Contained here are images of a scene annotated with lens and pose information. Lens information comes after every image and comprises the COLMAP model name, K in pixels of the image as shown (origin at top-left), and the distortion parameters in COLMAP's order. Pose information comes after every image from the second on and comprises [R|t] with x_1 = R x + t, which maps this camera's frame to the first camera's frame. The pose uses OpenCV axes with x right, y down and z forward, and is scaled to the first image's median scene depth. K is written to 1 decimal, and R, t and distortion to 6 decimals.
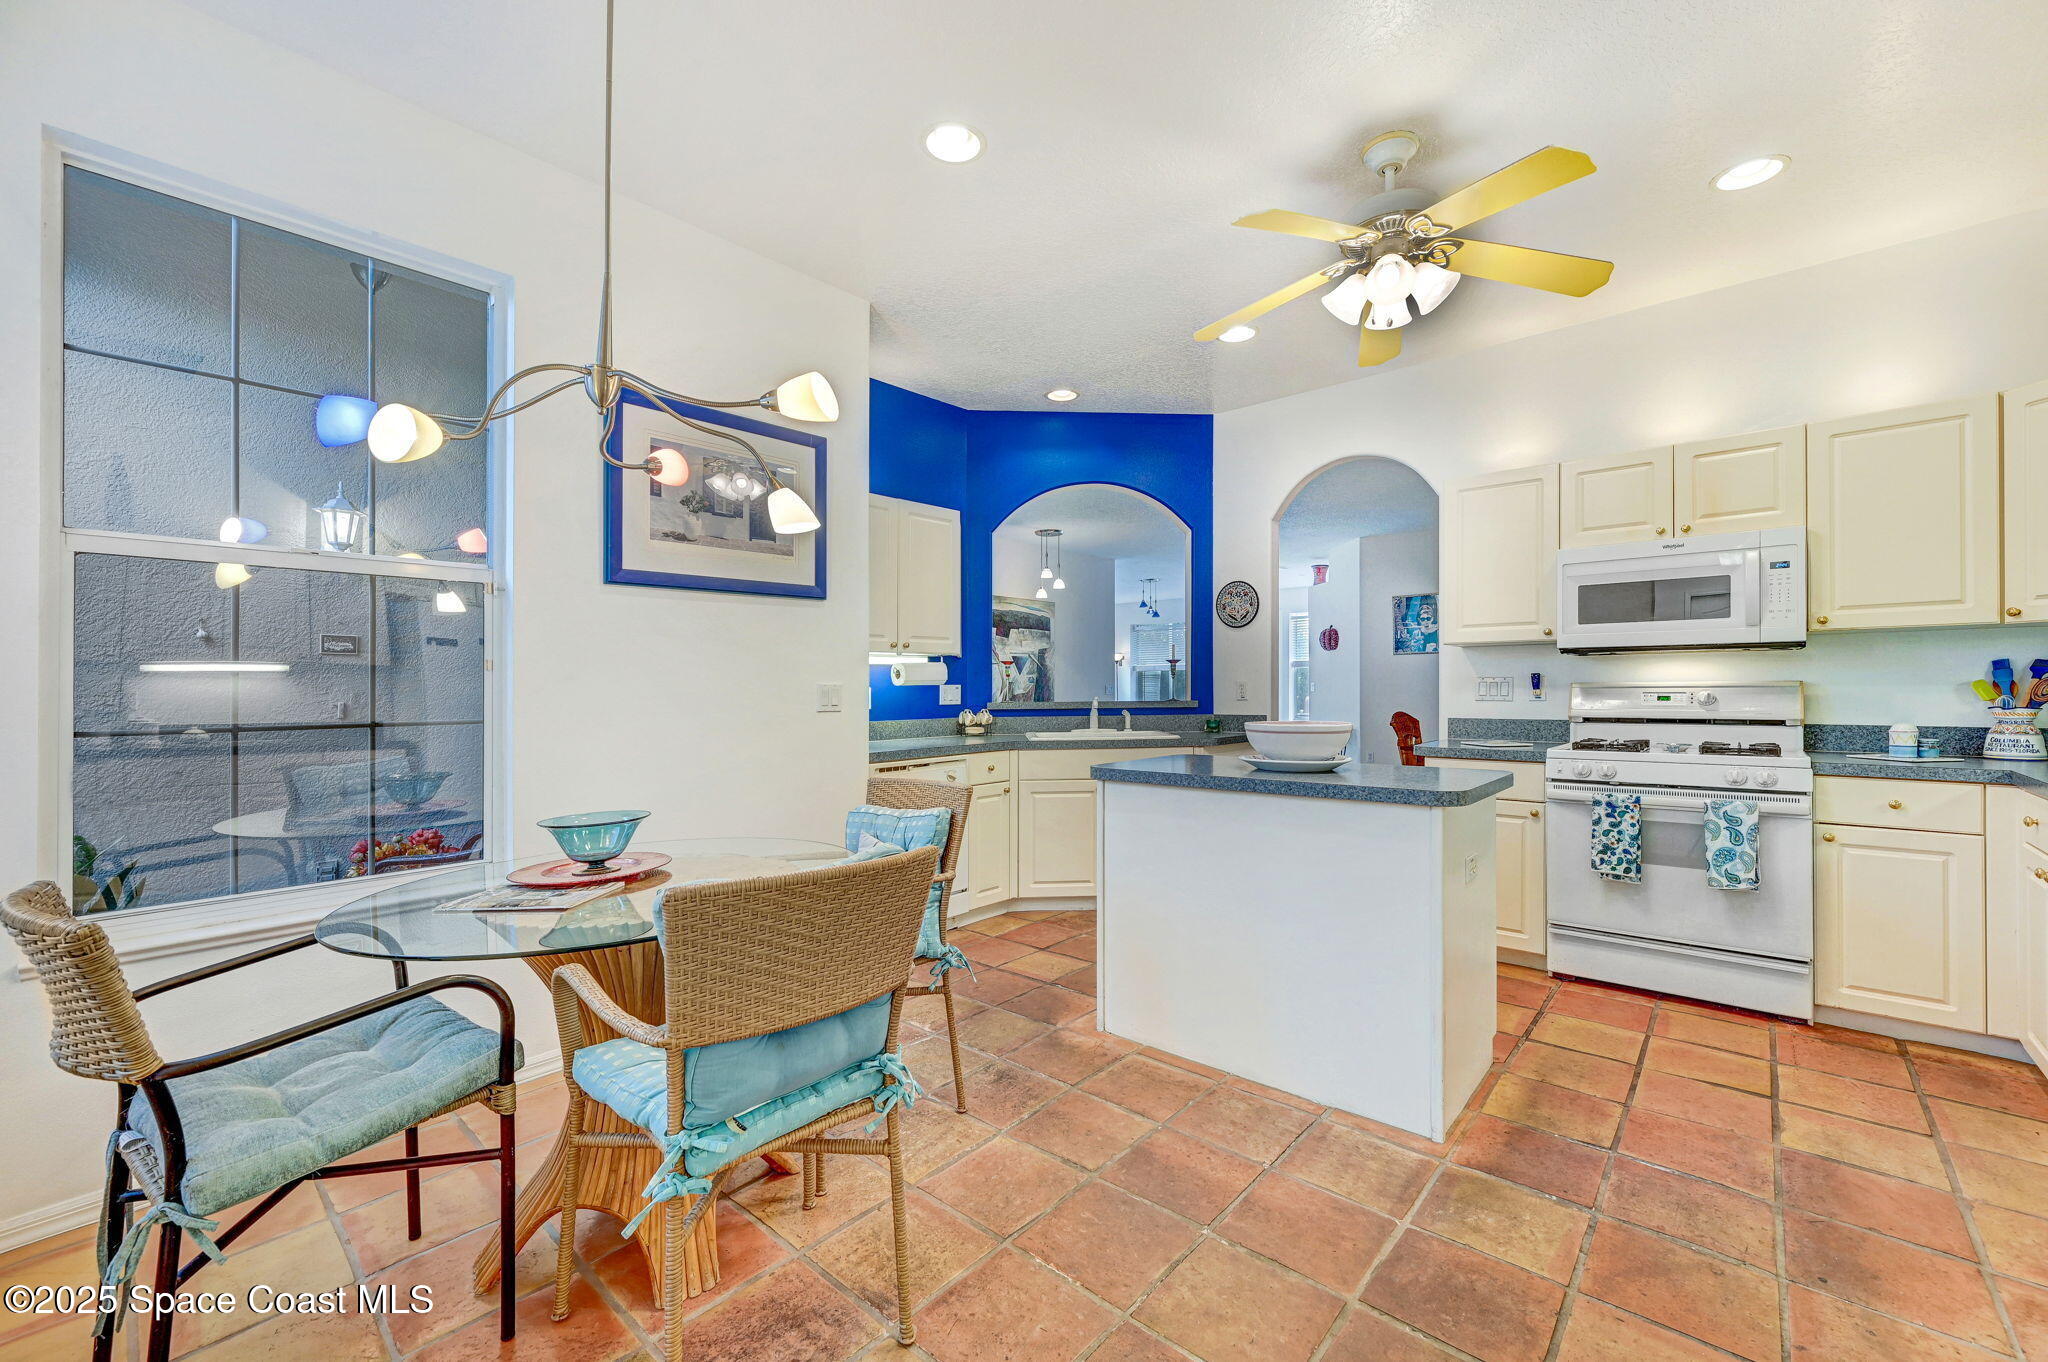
lens RADIAL K [[830.8, 0, 1017.3], [0, 830.8, 697.4], [0, 0, 1]] dist [-0.002673, 0.001358]
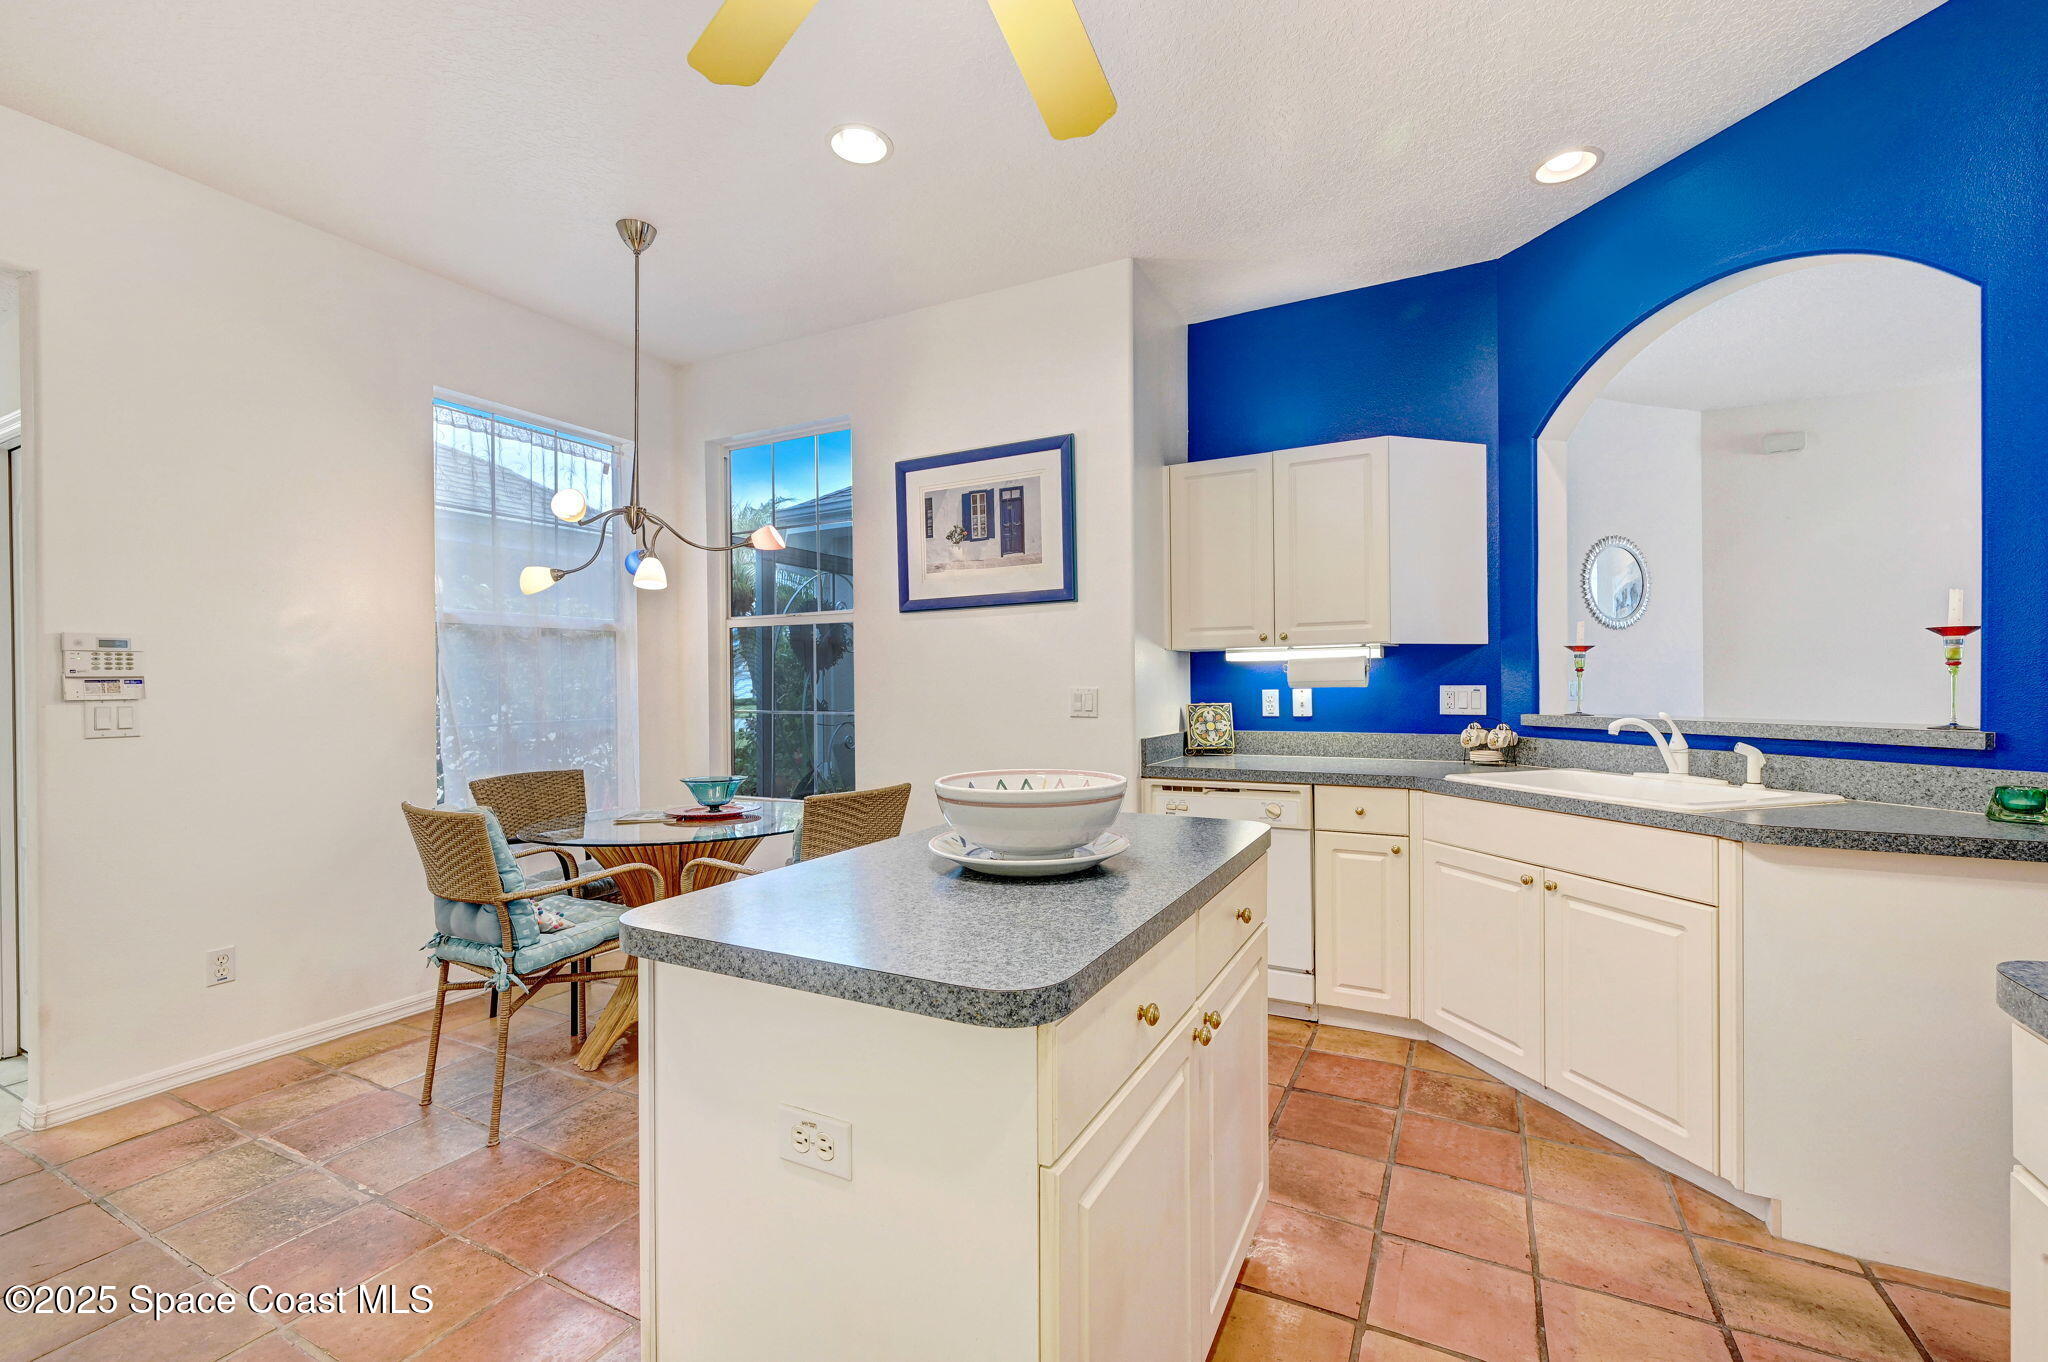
lens RADIAL K [[830.8, 0, 1024.1], [0, 830.8, 689.2], [0, 0, 1]] dist [-0.002673, 0.001358]
pose [[0.250762, 0.014671, -0.967938, 0.748636], [-0.004412, 0.999892, 0.014013, -0.030655], [0.968039, 0.000757, 0.250800, 0.757121]]
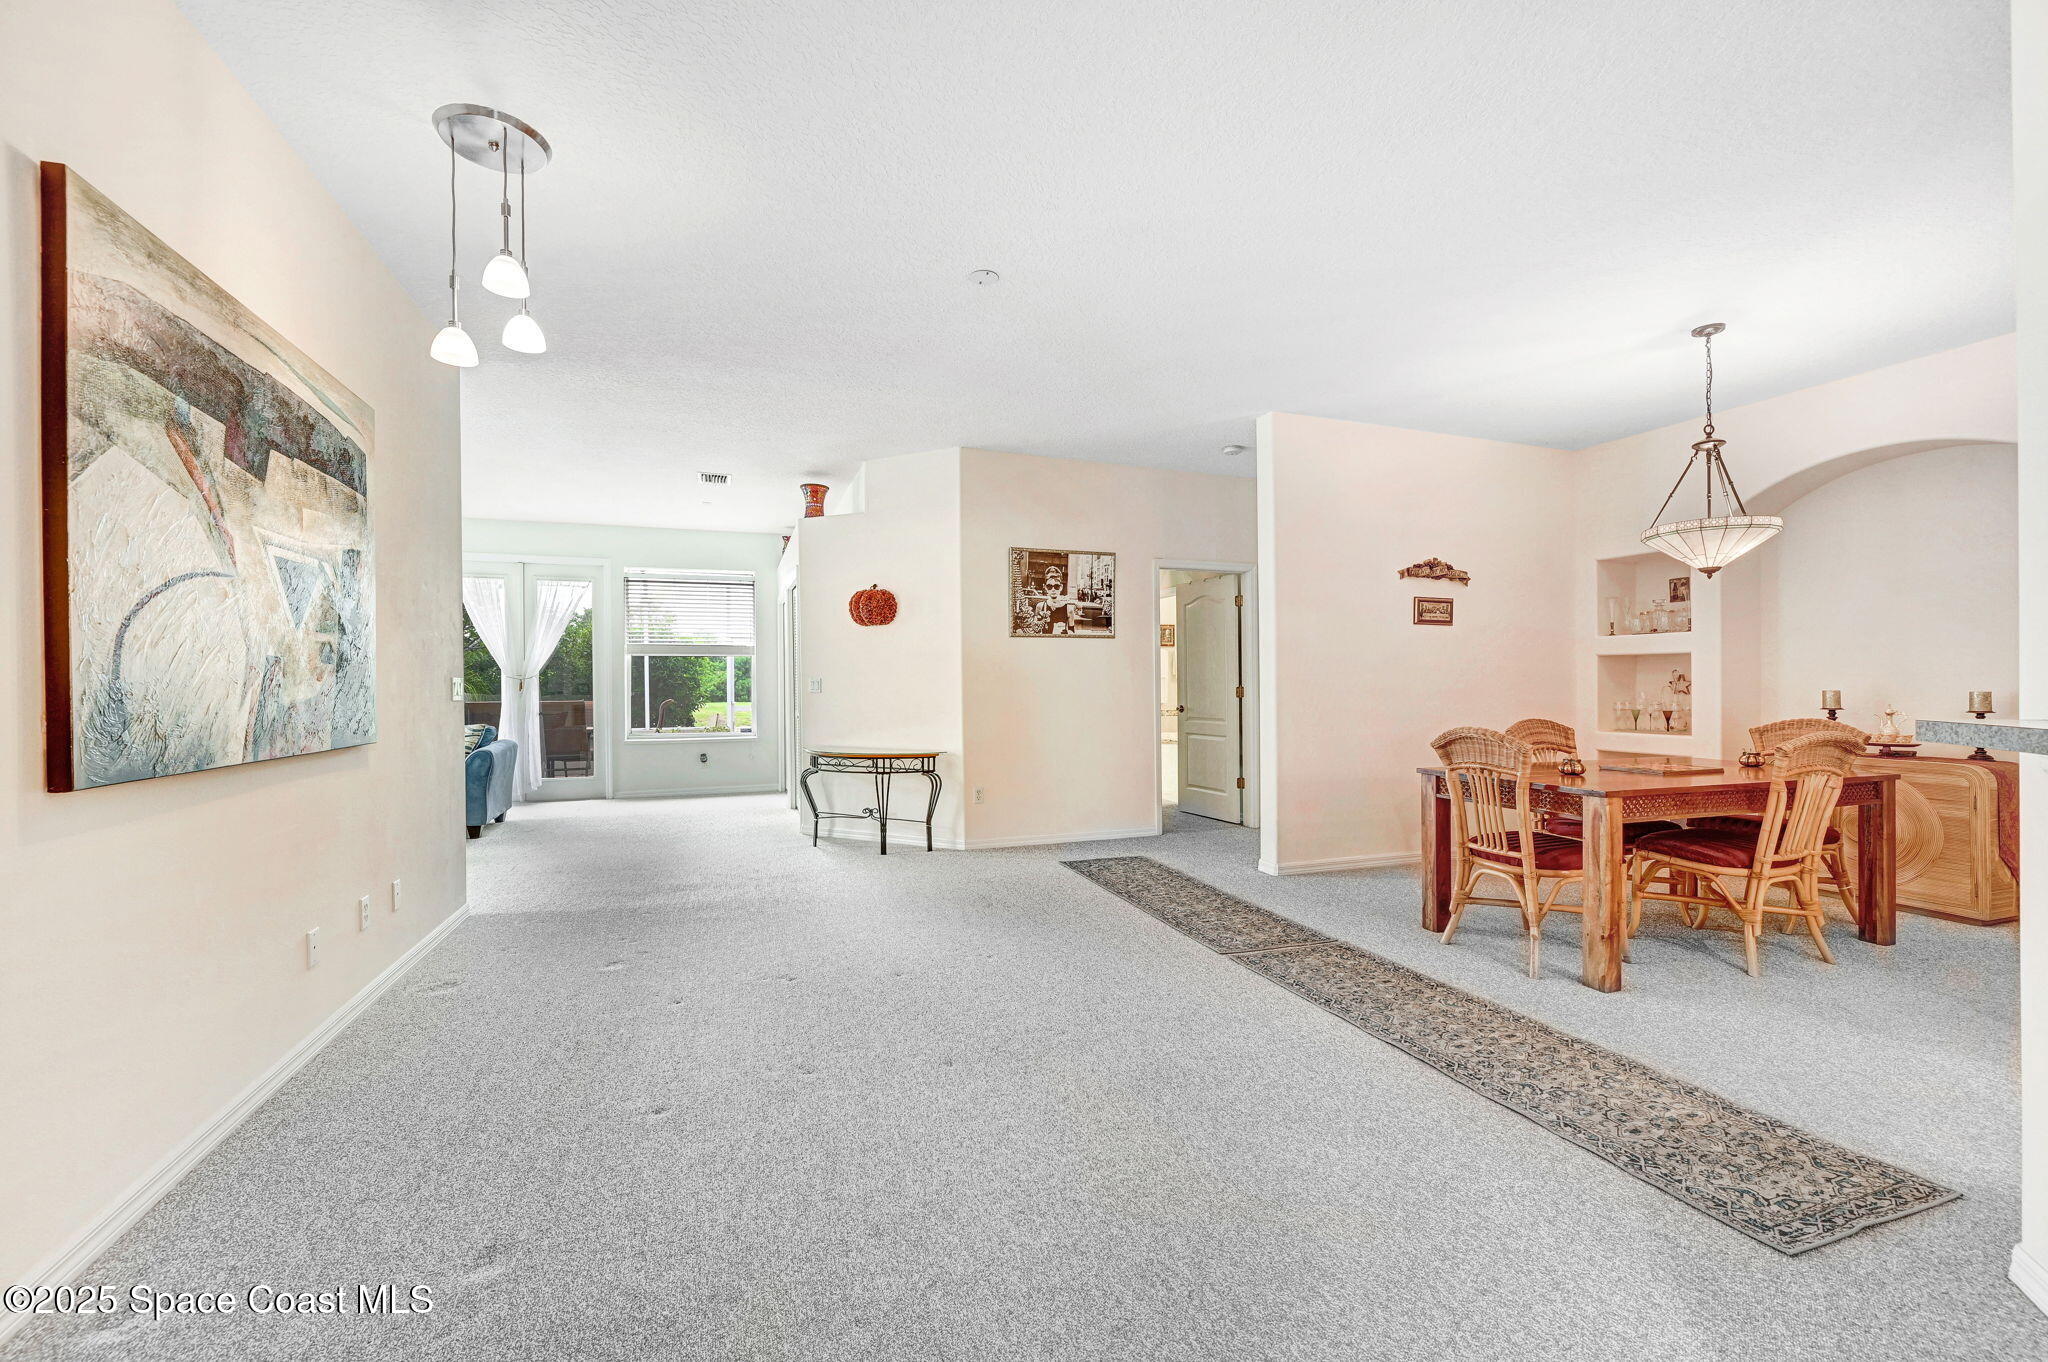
lens RADIAL K [[830.8, 0, 1015.3], [0, 830.8, 705.4], [0, 0, 1]] dist [-0.002673, 0.001358]
pose [[0.472681, -0.015981, 0.881088, -0.356105], [0.009520, 0.999870, 0.013028, -0.014233], [-0.881182, 0.002230, 0.472772, 1.916664]]
